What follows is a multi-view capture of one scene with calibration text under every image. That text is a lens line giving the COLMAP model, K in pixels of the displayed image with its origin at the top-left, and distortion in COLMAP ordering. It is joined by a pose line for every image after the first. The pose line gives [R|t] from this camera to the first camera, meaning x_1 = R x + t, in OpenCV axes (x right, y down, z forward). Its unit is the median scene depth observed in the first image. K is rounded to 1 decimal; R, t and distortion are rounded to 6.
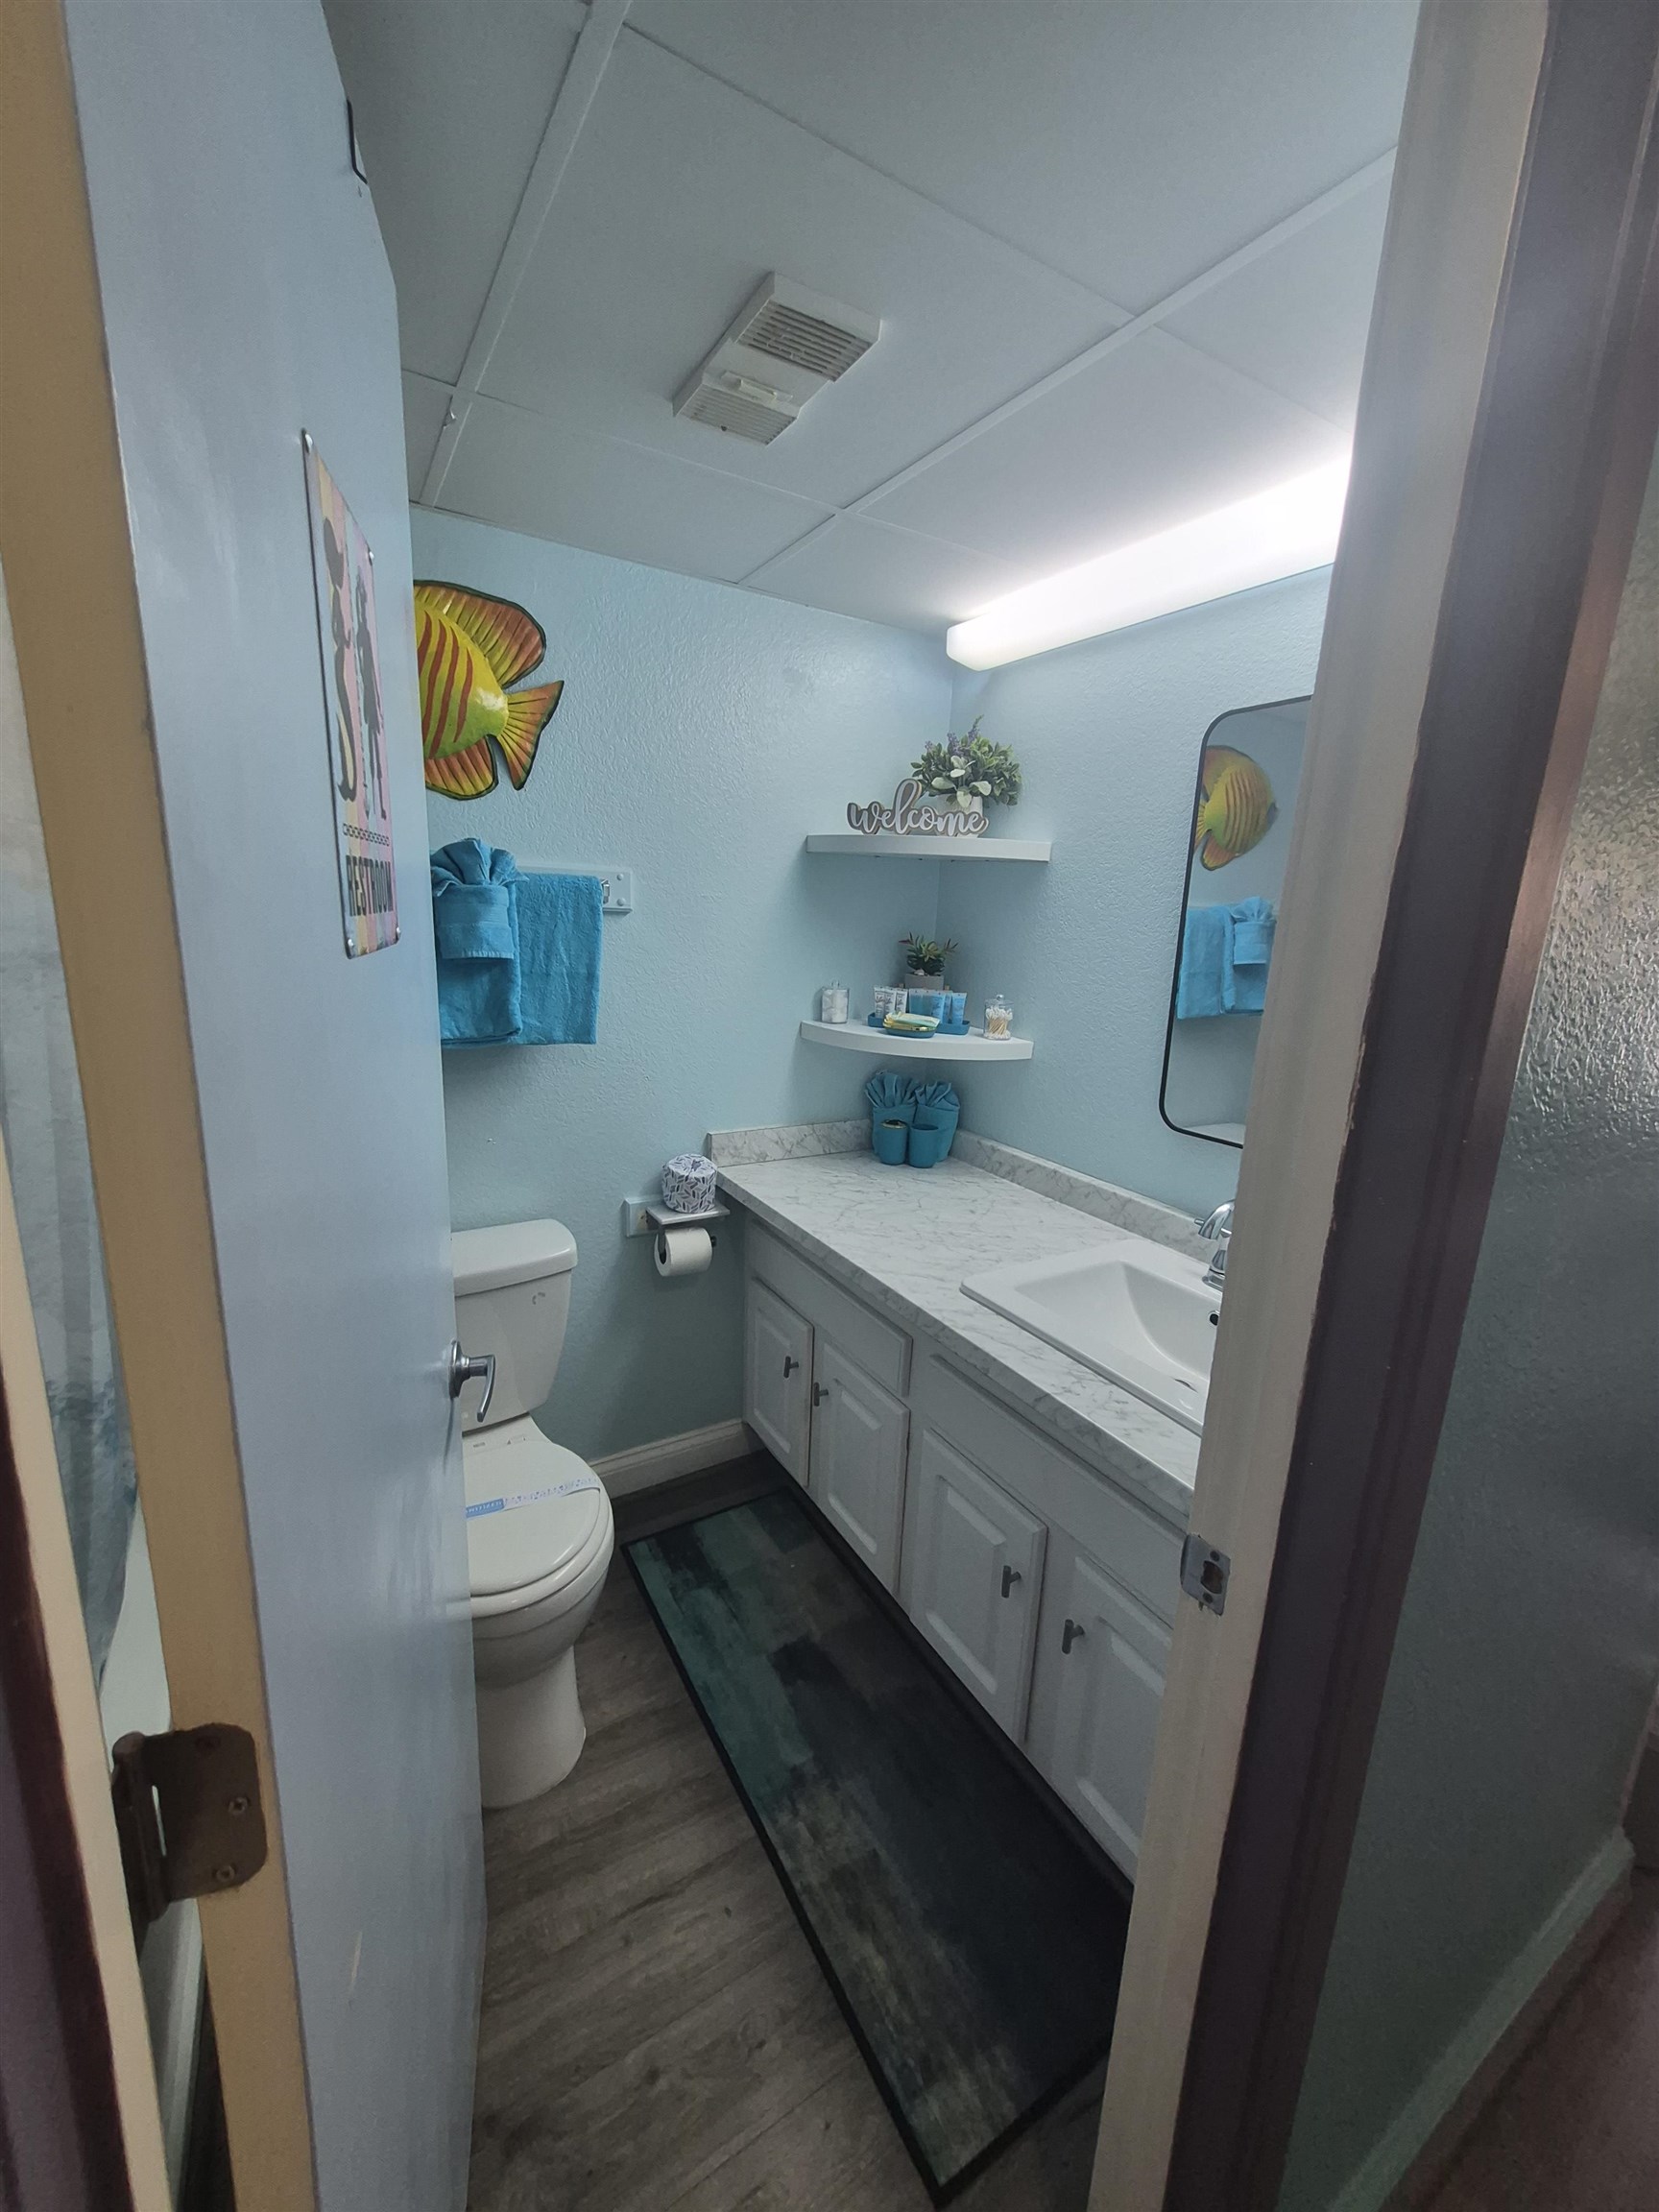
lens RADIAL K [[871.5, 0, 829.5], [0, 871.5, 1106.0], [0, 0, 1]] dist [0.001337, 0.002823]
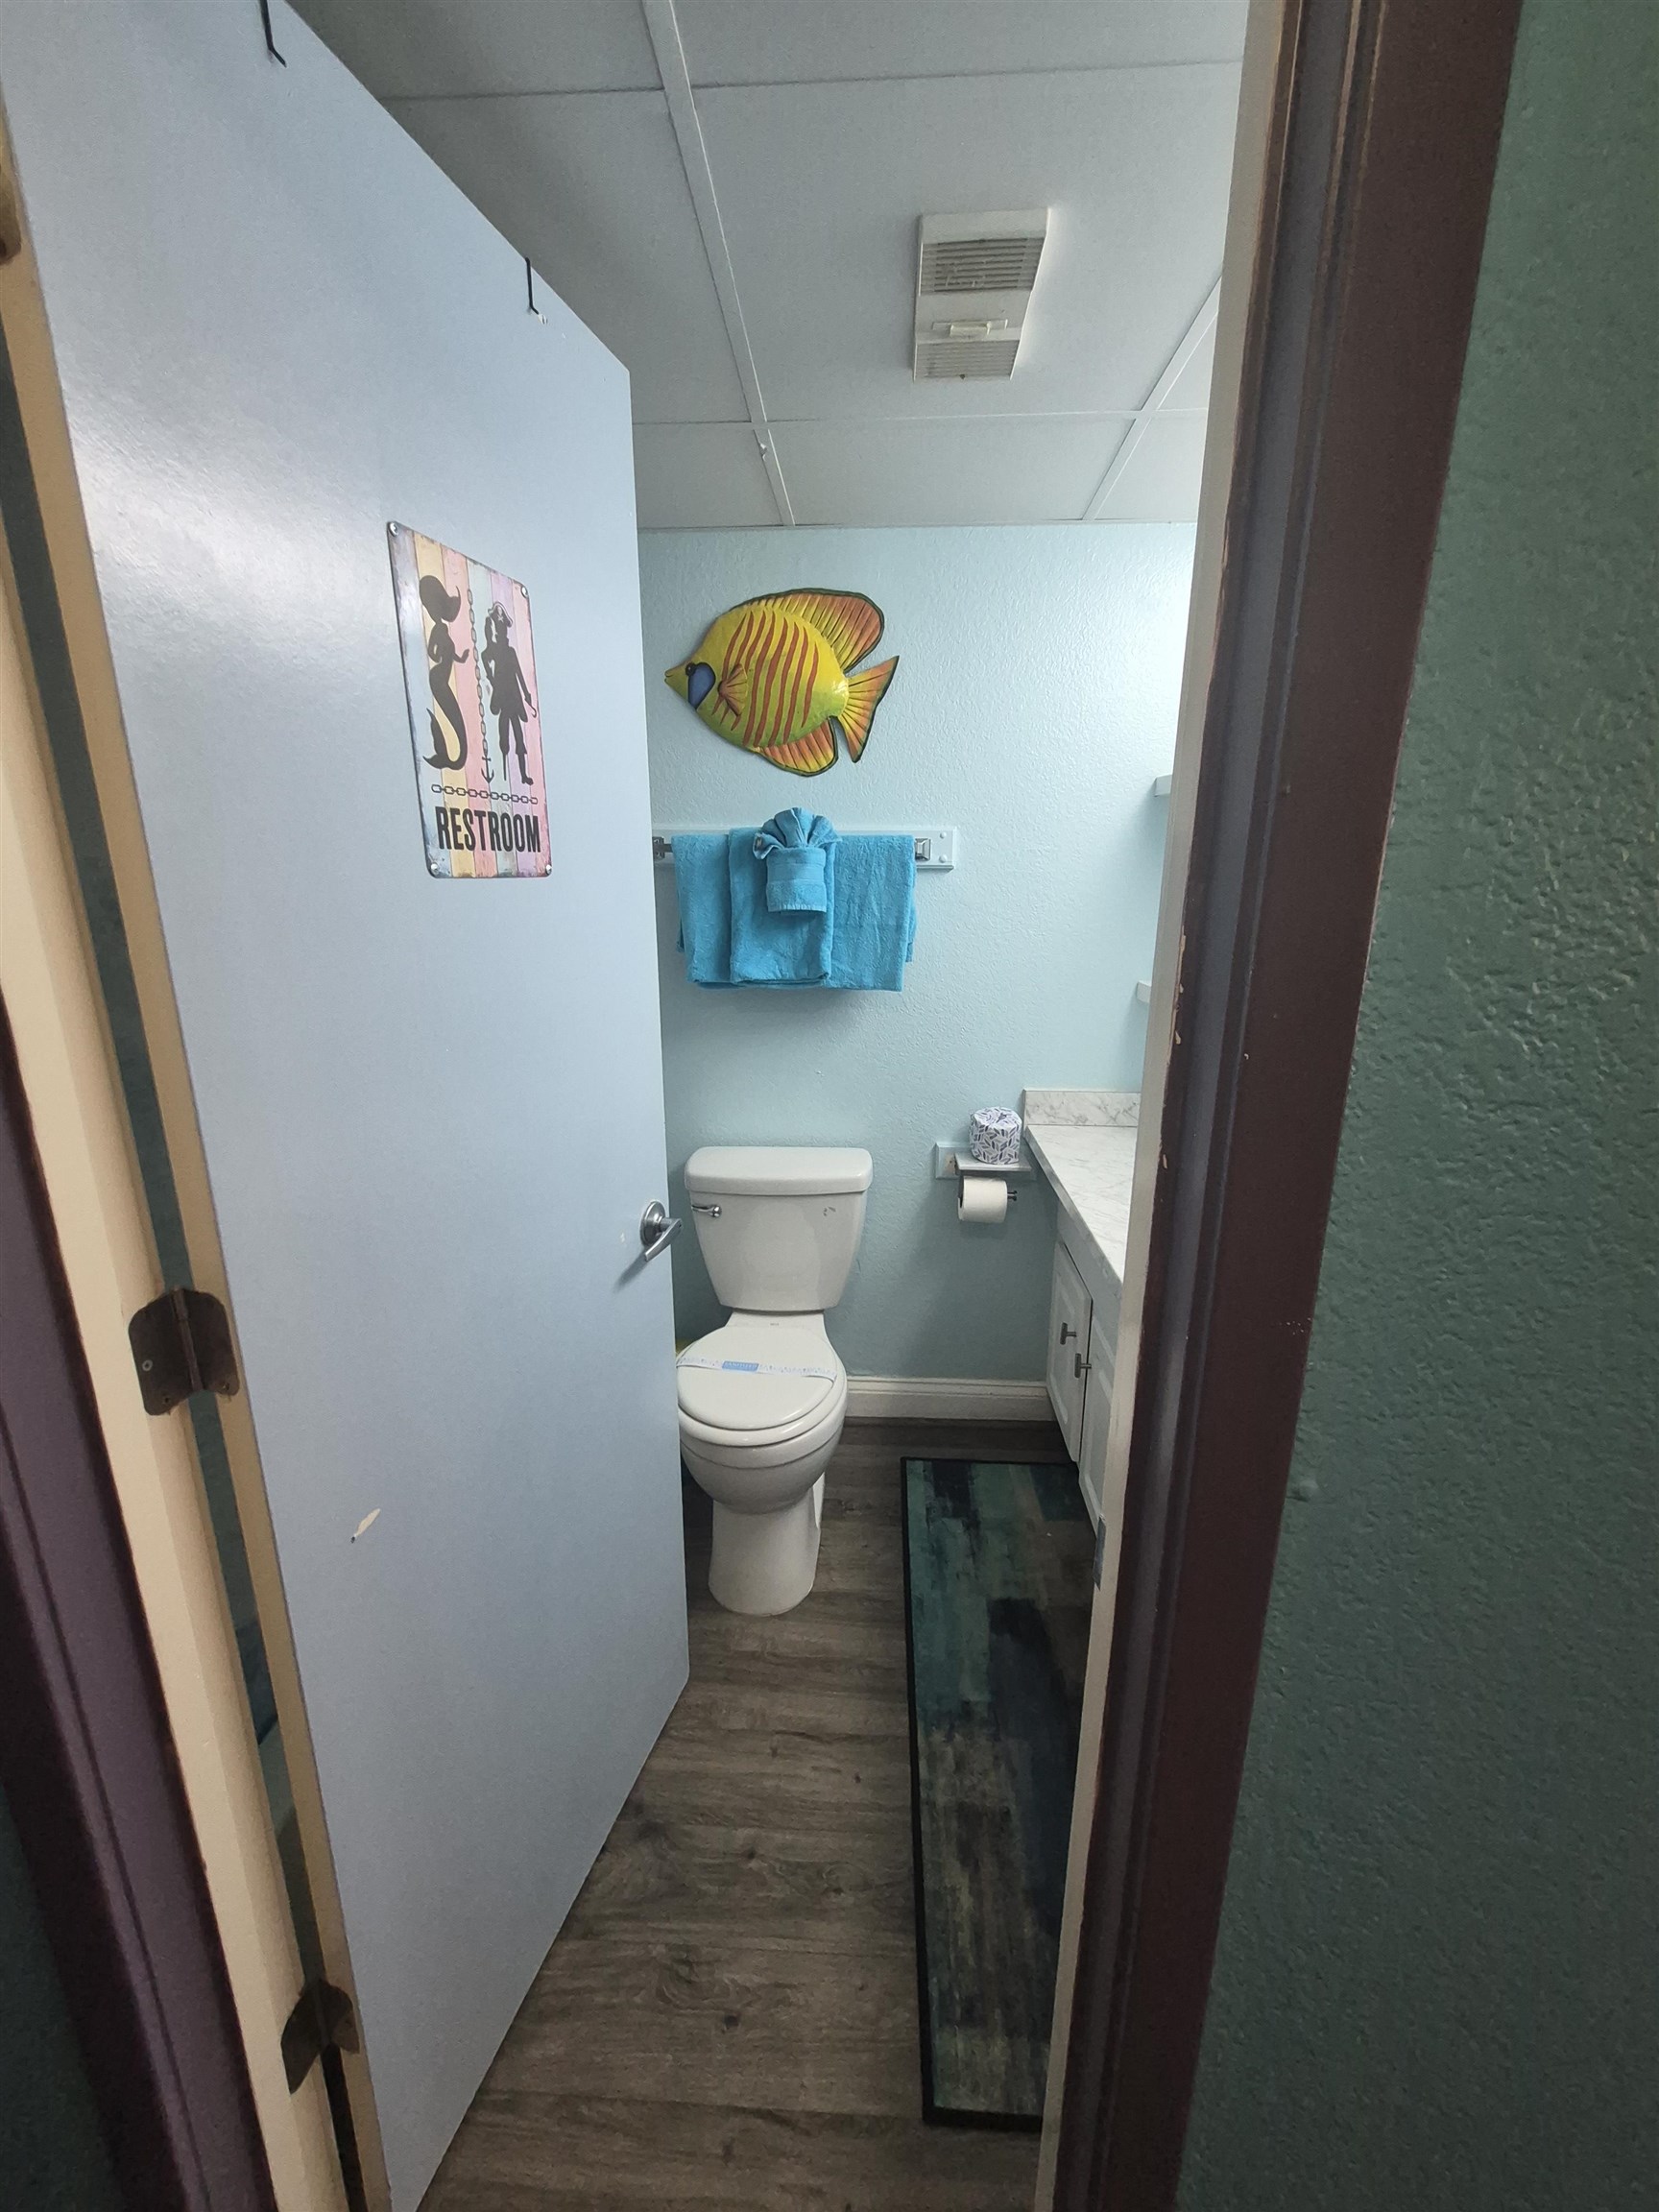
lens RADIAL K [[877.4, 0, 845.2], [0, 877.4, 1110.0], [0, 0, 1]] dist [0.004500, 0.000108]
pose [[0.827081, 0.104648, -0.552255, 0.316142], [-0.092801, 0.994456, 0.049459, 0.030330], [0.554369, 0.010343, 0.832207, 0.055190]]
